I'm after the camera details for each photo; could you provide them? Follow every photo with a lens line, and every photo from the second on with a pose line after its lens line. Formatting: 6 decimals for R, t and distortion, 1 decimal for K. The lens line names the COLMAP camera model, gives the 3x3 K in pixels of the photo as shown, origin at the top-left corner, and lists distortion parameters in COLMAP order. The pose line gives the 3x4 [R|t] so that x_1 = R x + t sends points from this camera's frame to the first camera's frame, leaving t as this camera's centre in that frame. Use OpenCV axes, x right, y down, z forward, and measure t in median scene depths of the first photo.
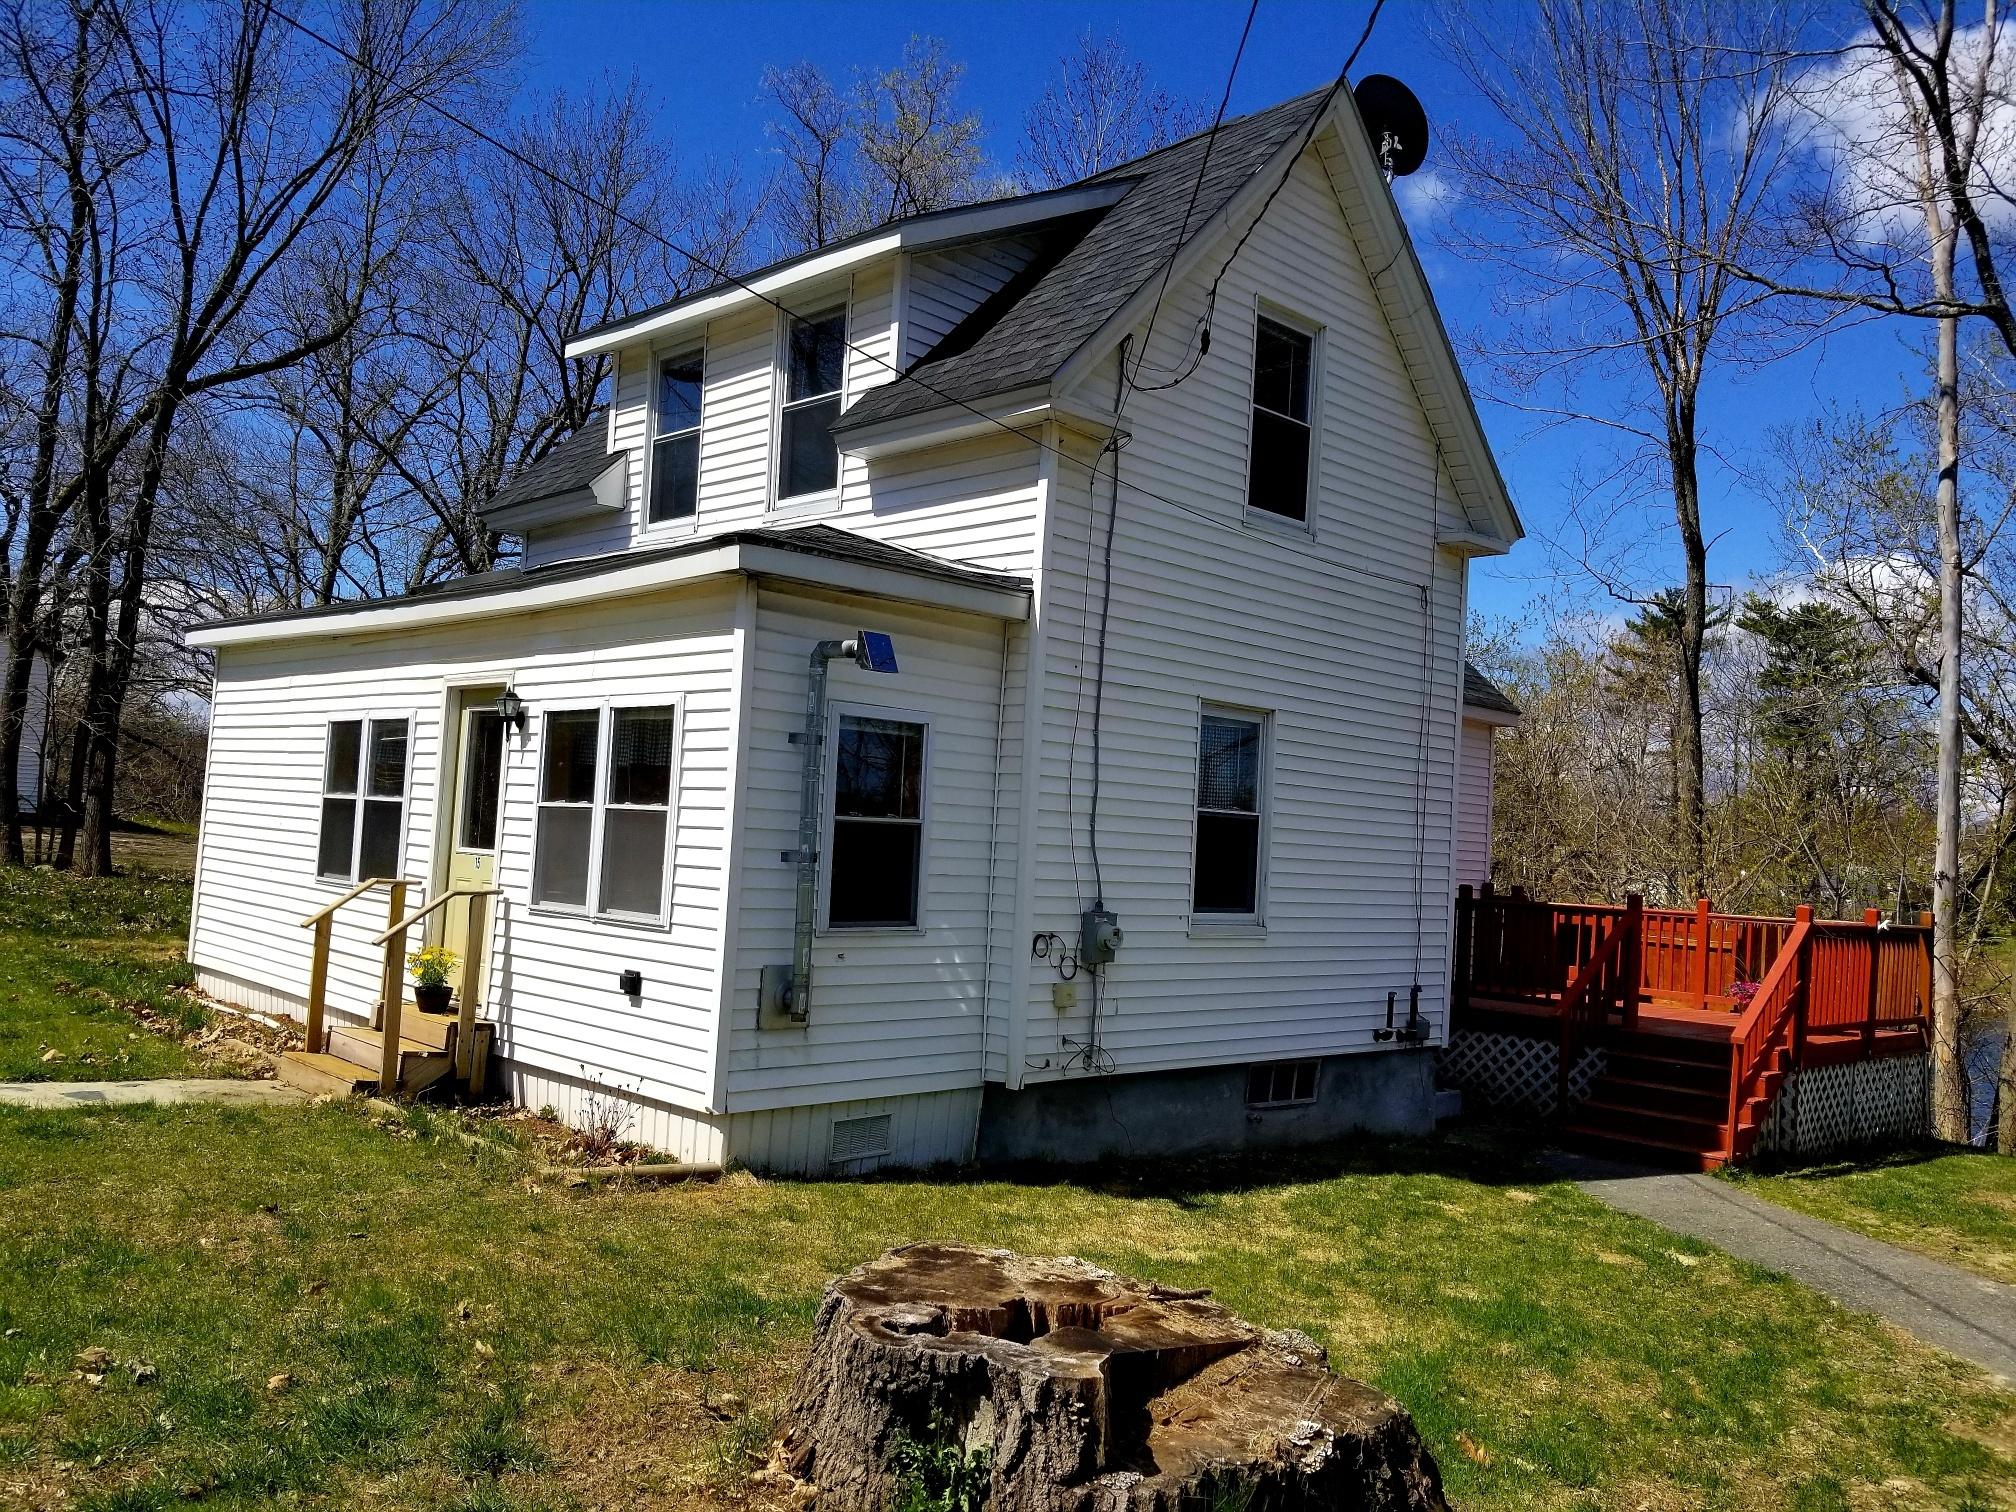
lens RADIAL K [[1601.2, 0, 998.2], [0, 1601.2, 761.4], [0, 0, 1]] dist [0.072802, -0.118702]
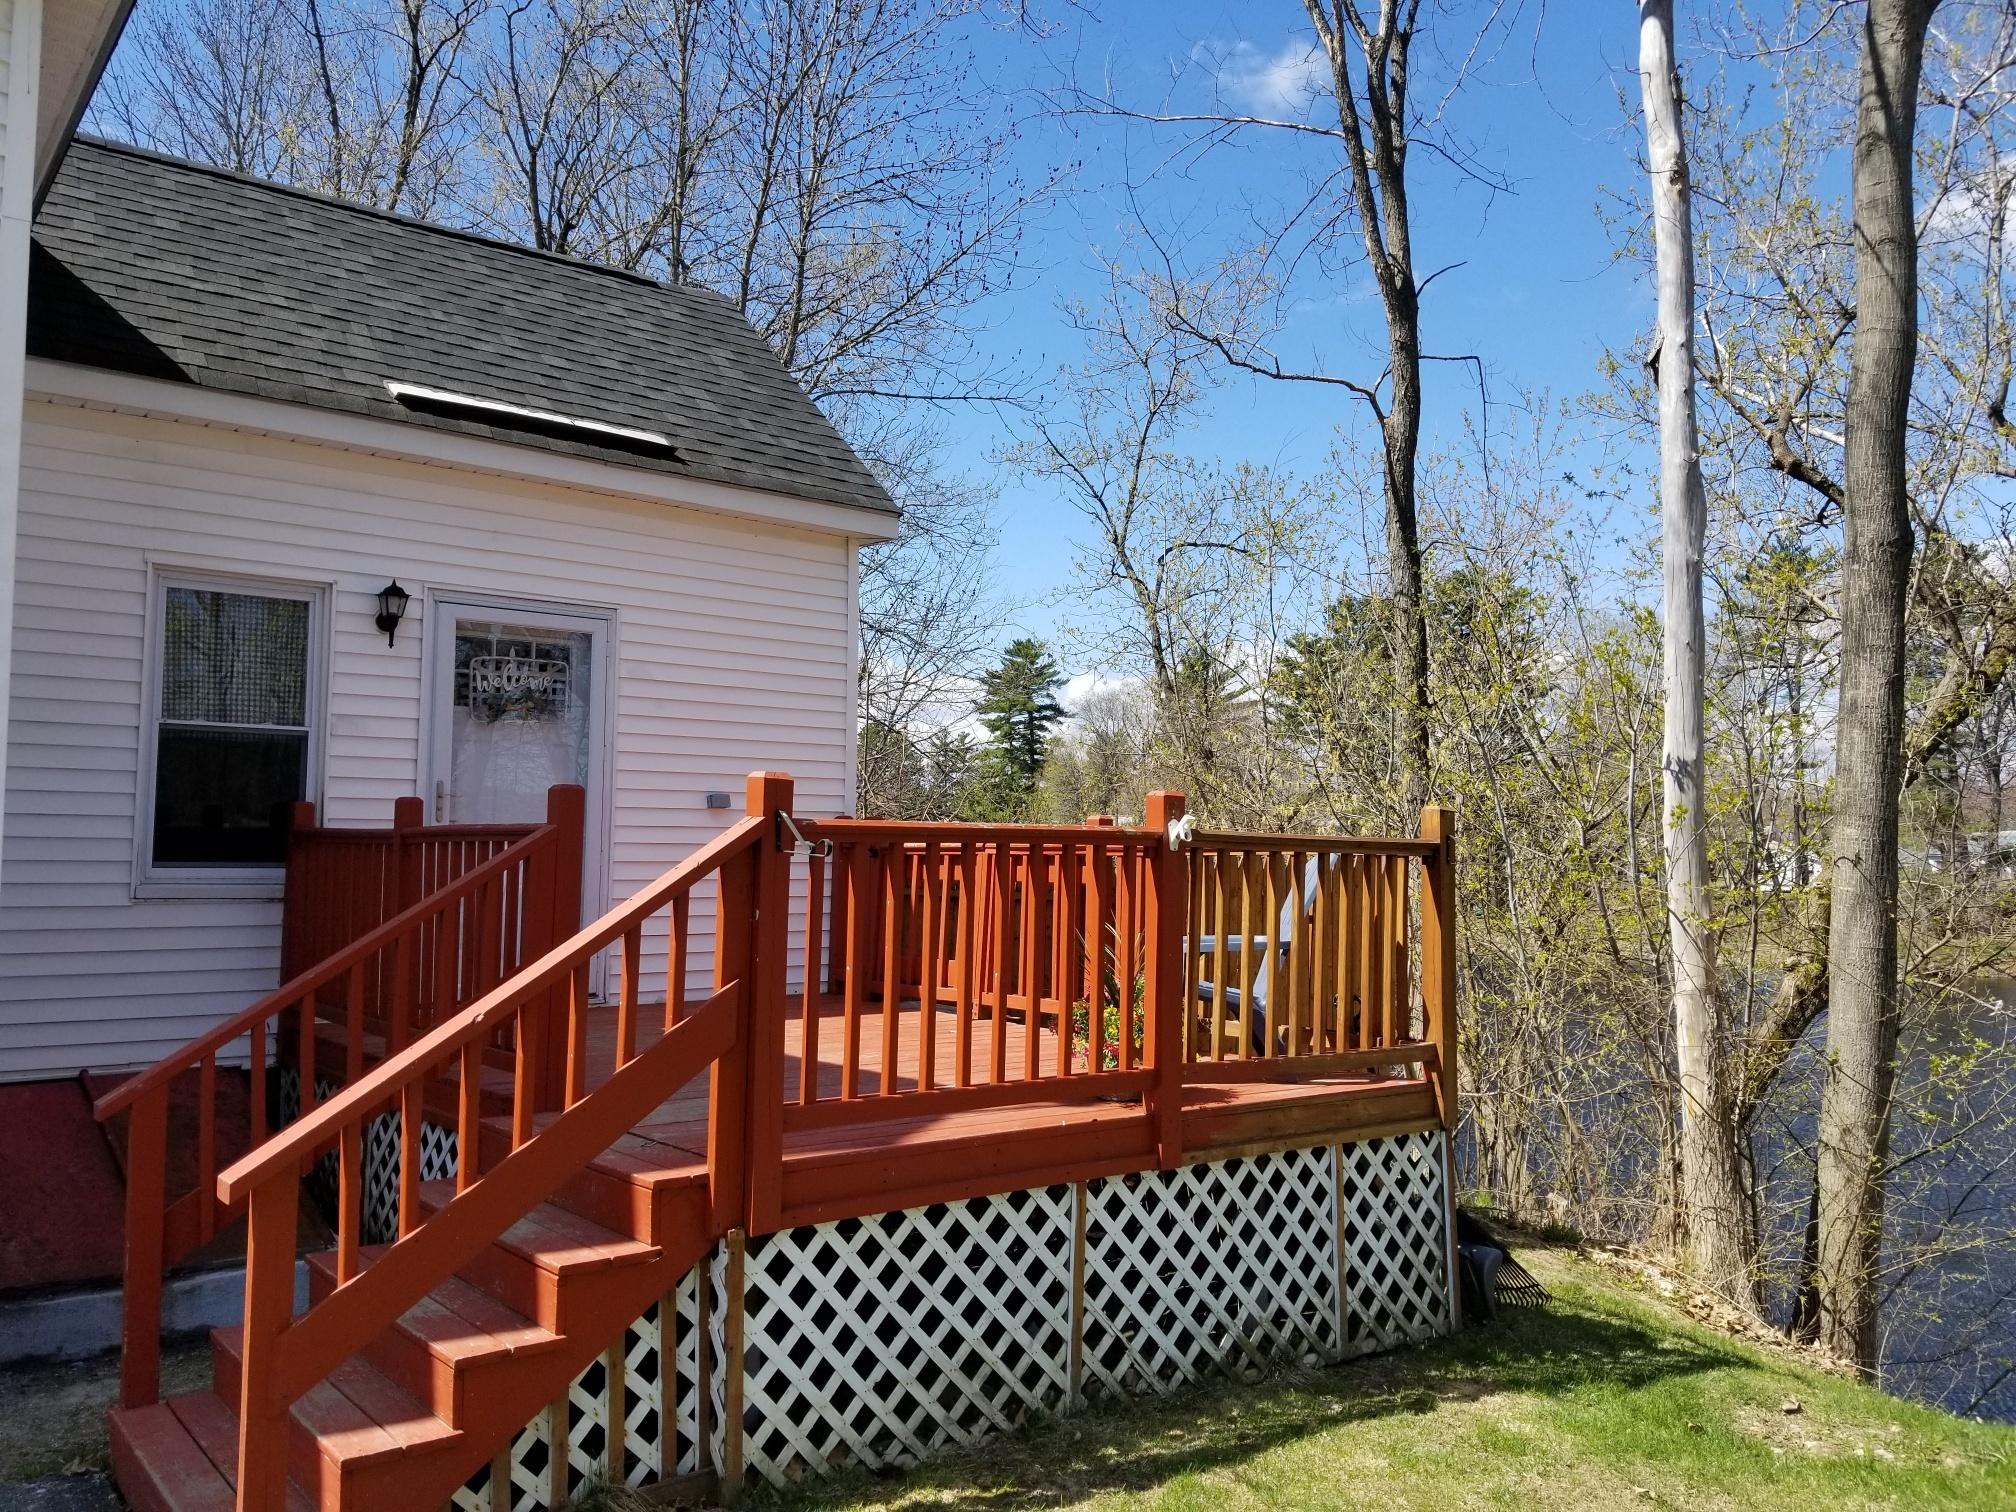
lens RADIAL K [[1601.2, 0, 1017.6], [0, 1601.2, 756.1], [0, 0, 1]] dist [0.072802, -0.118702]
pose [[0.995376, -0.052215, -0.080621, 0.664768], [0.051221, 0.998584, -0.014361, 0.106565], [0.081257, 0.010165, 0.996641, 0.737550]]
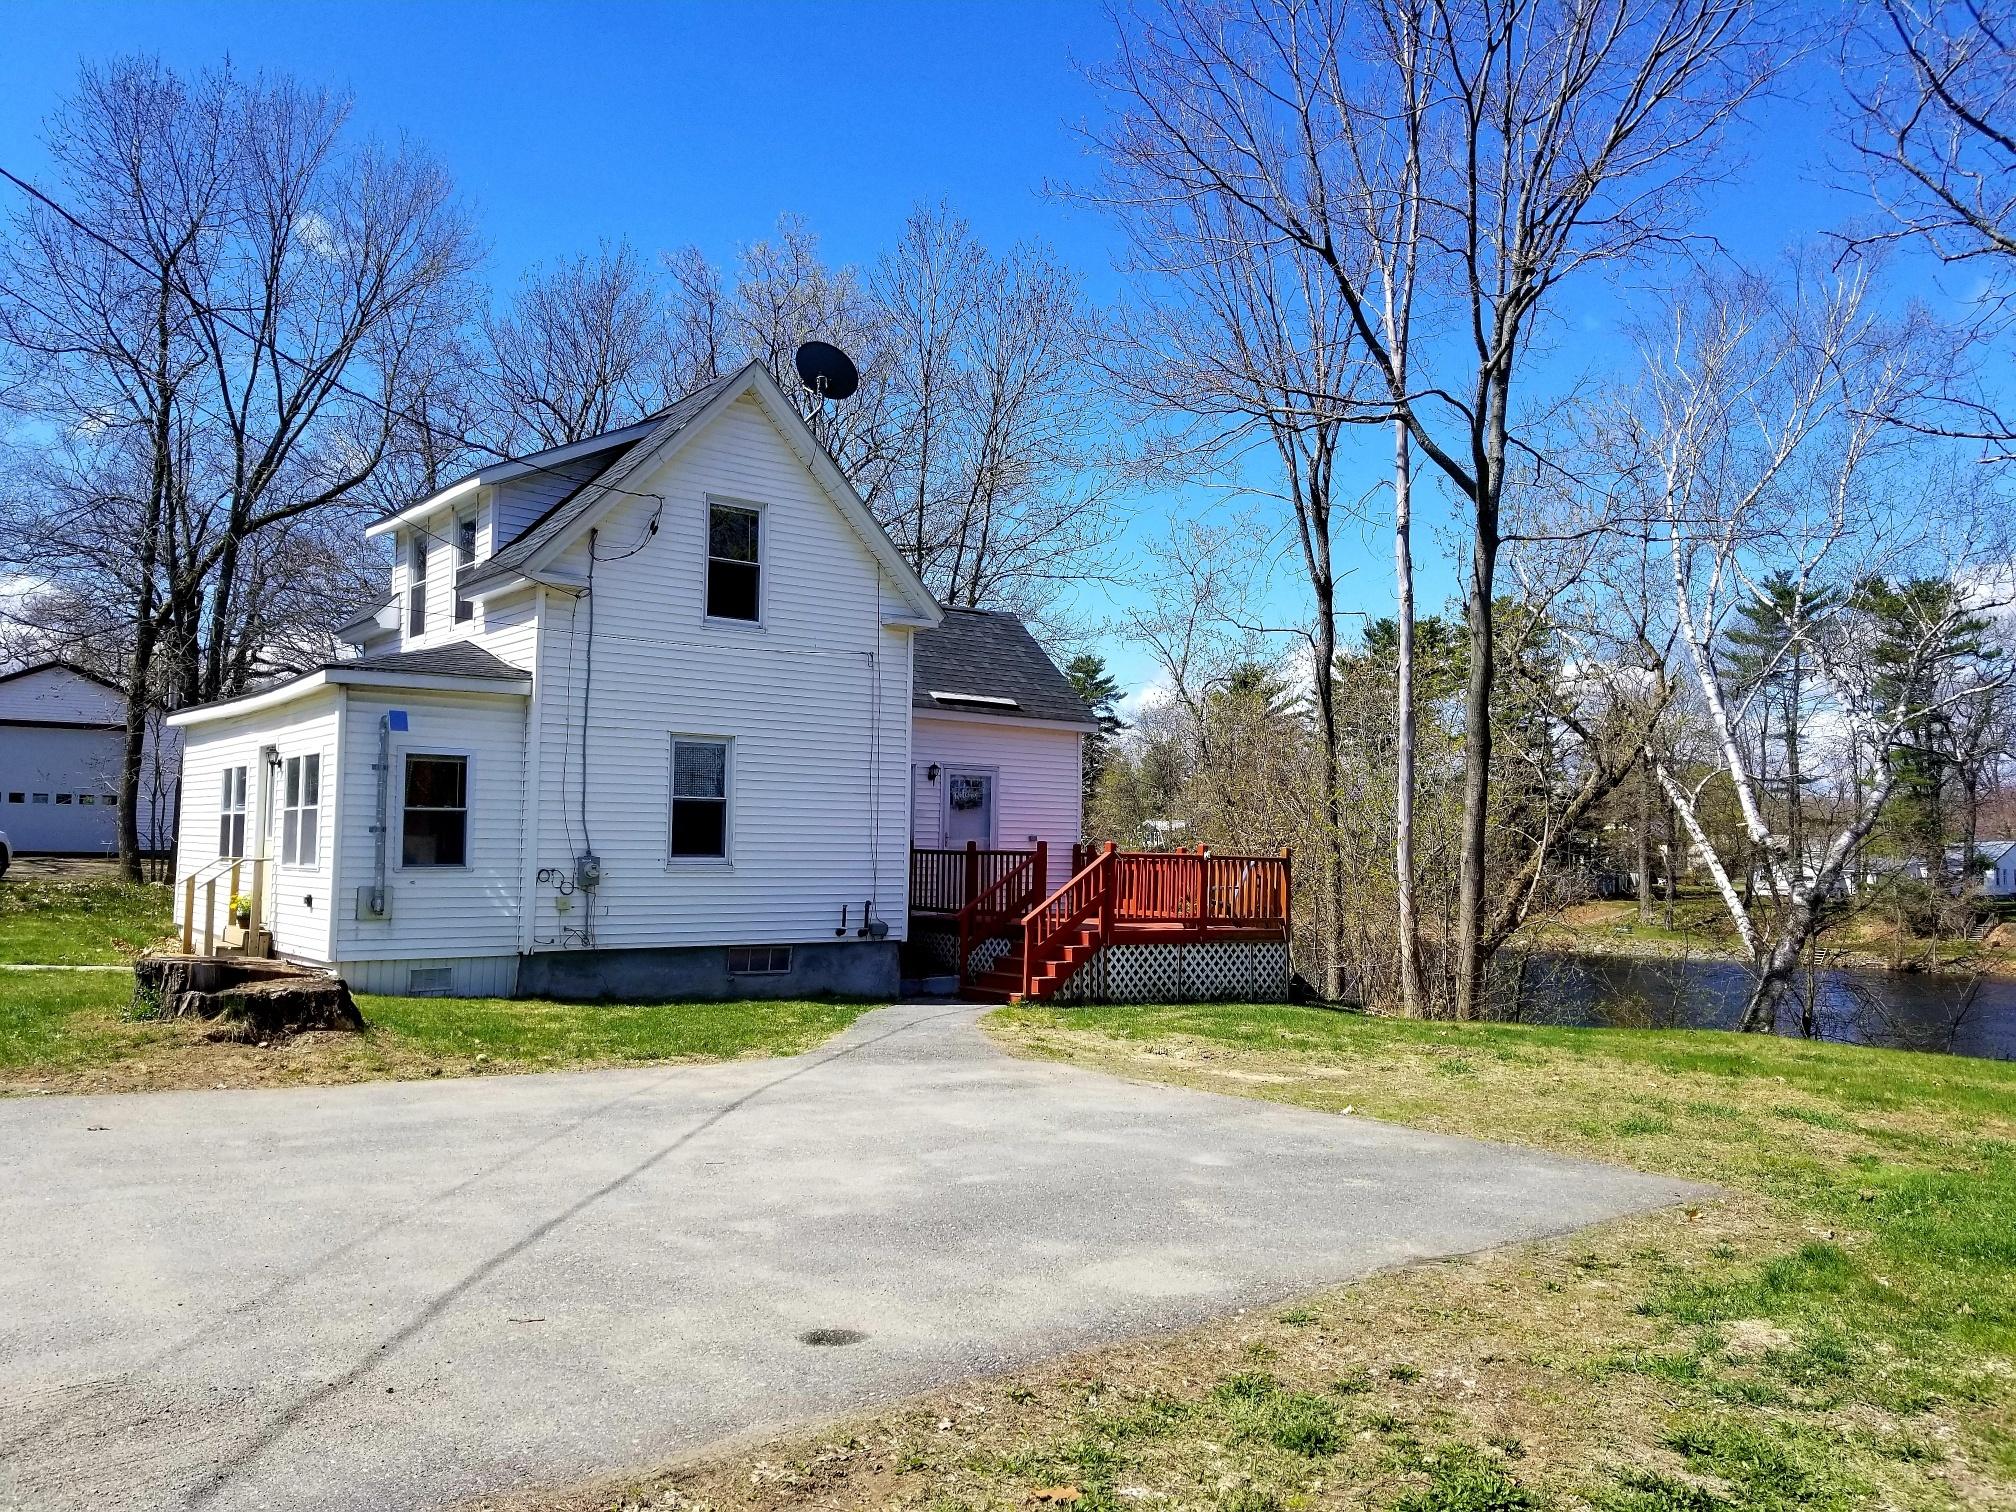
lens RADIAL K [[1601.2, 0, 1009.9], [0, 1601.2, 764.7], [0, 0, 1]] dist [0.072802, -0.118702]
pose [[0.991982, -0.046825, -0.117381, 0.670145], [0.045830, 0.998887, -0.011164, 0.030555], [0.117773, 0.005695, 0.993024, -0.645307]]
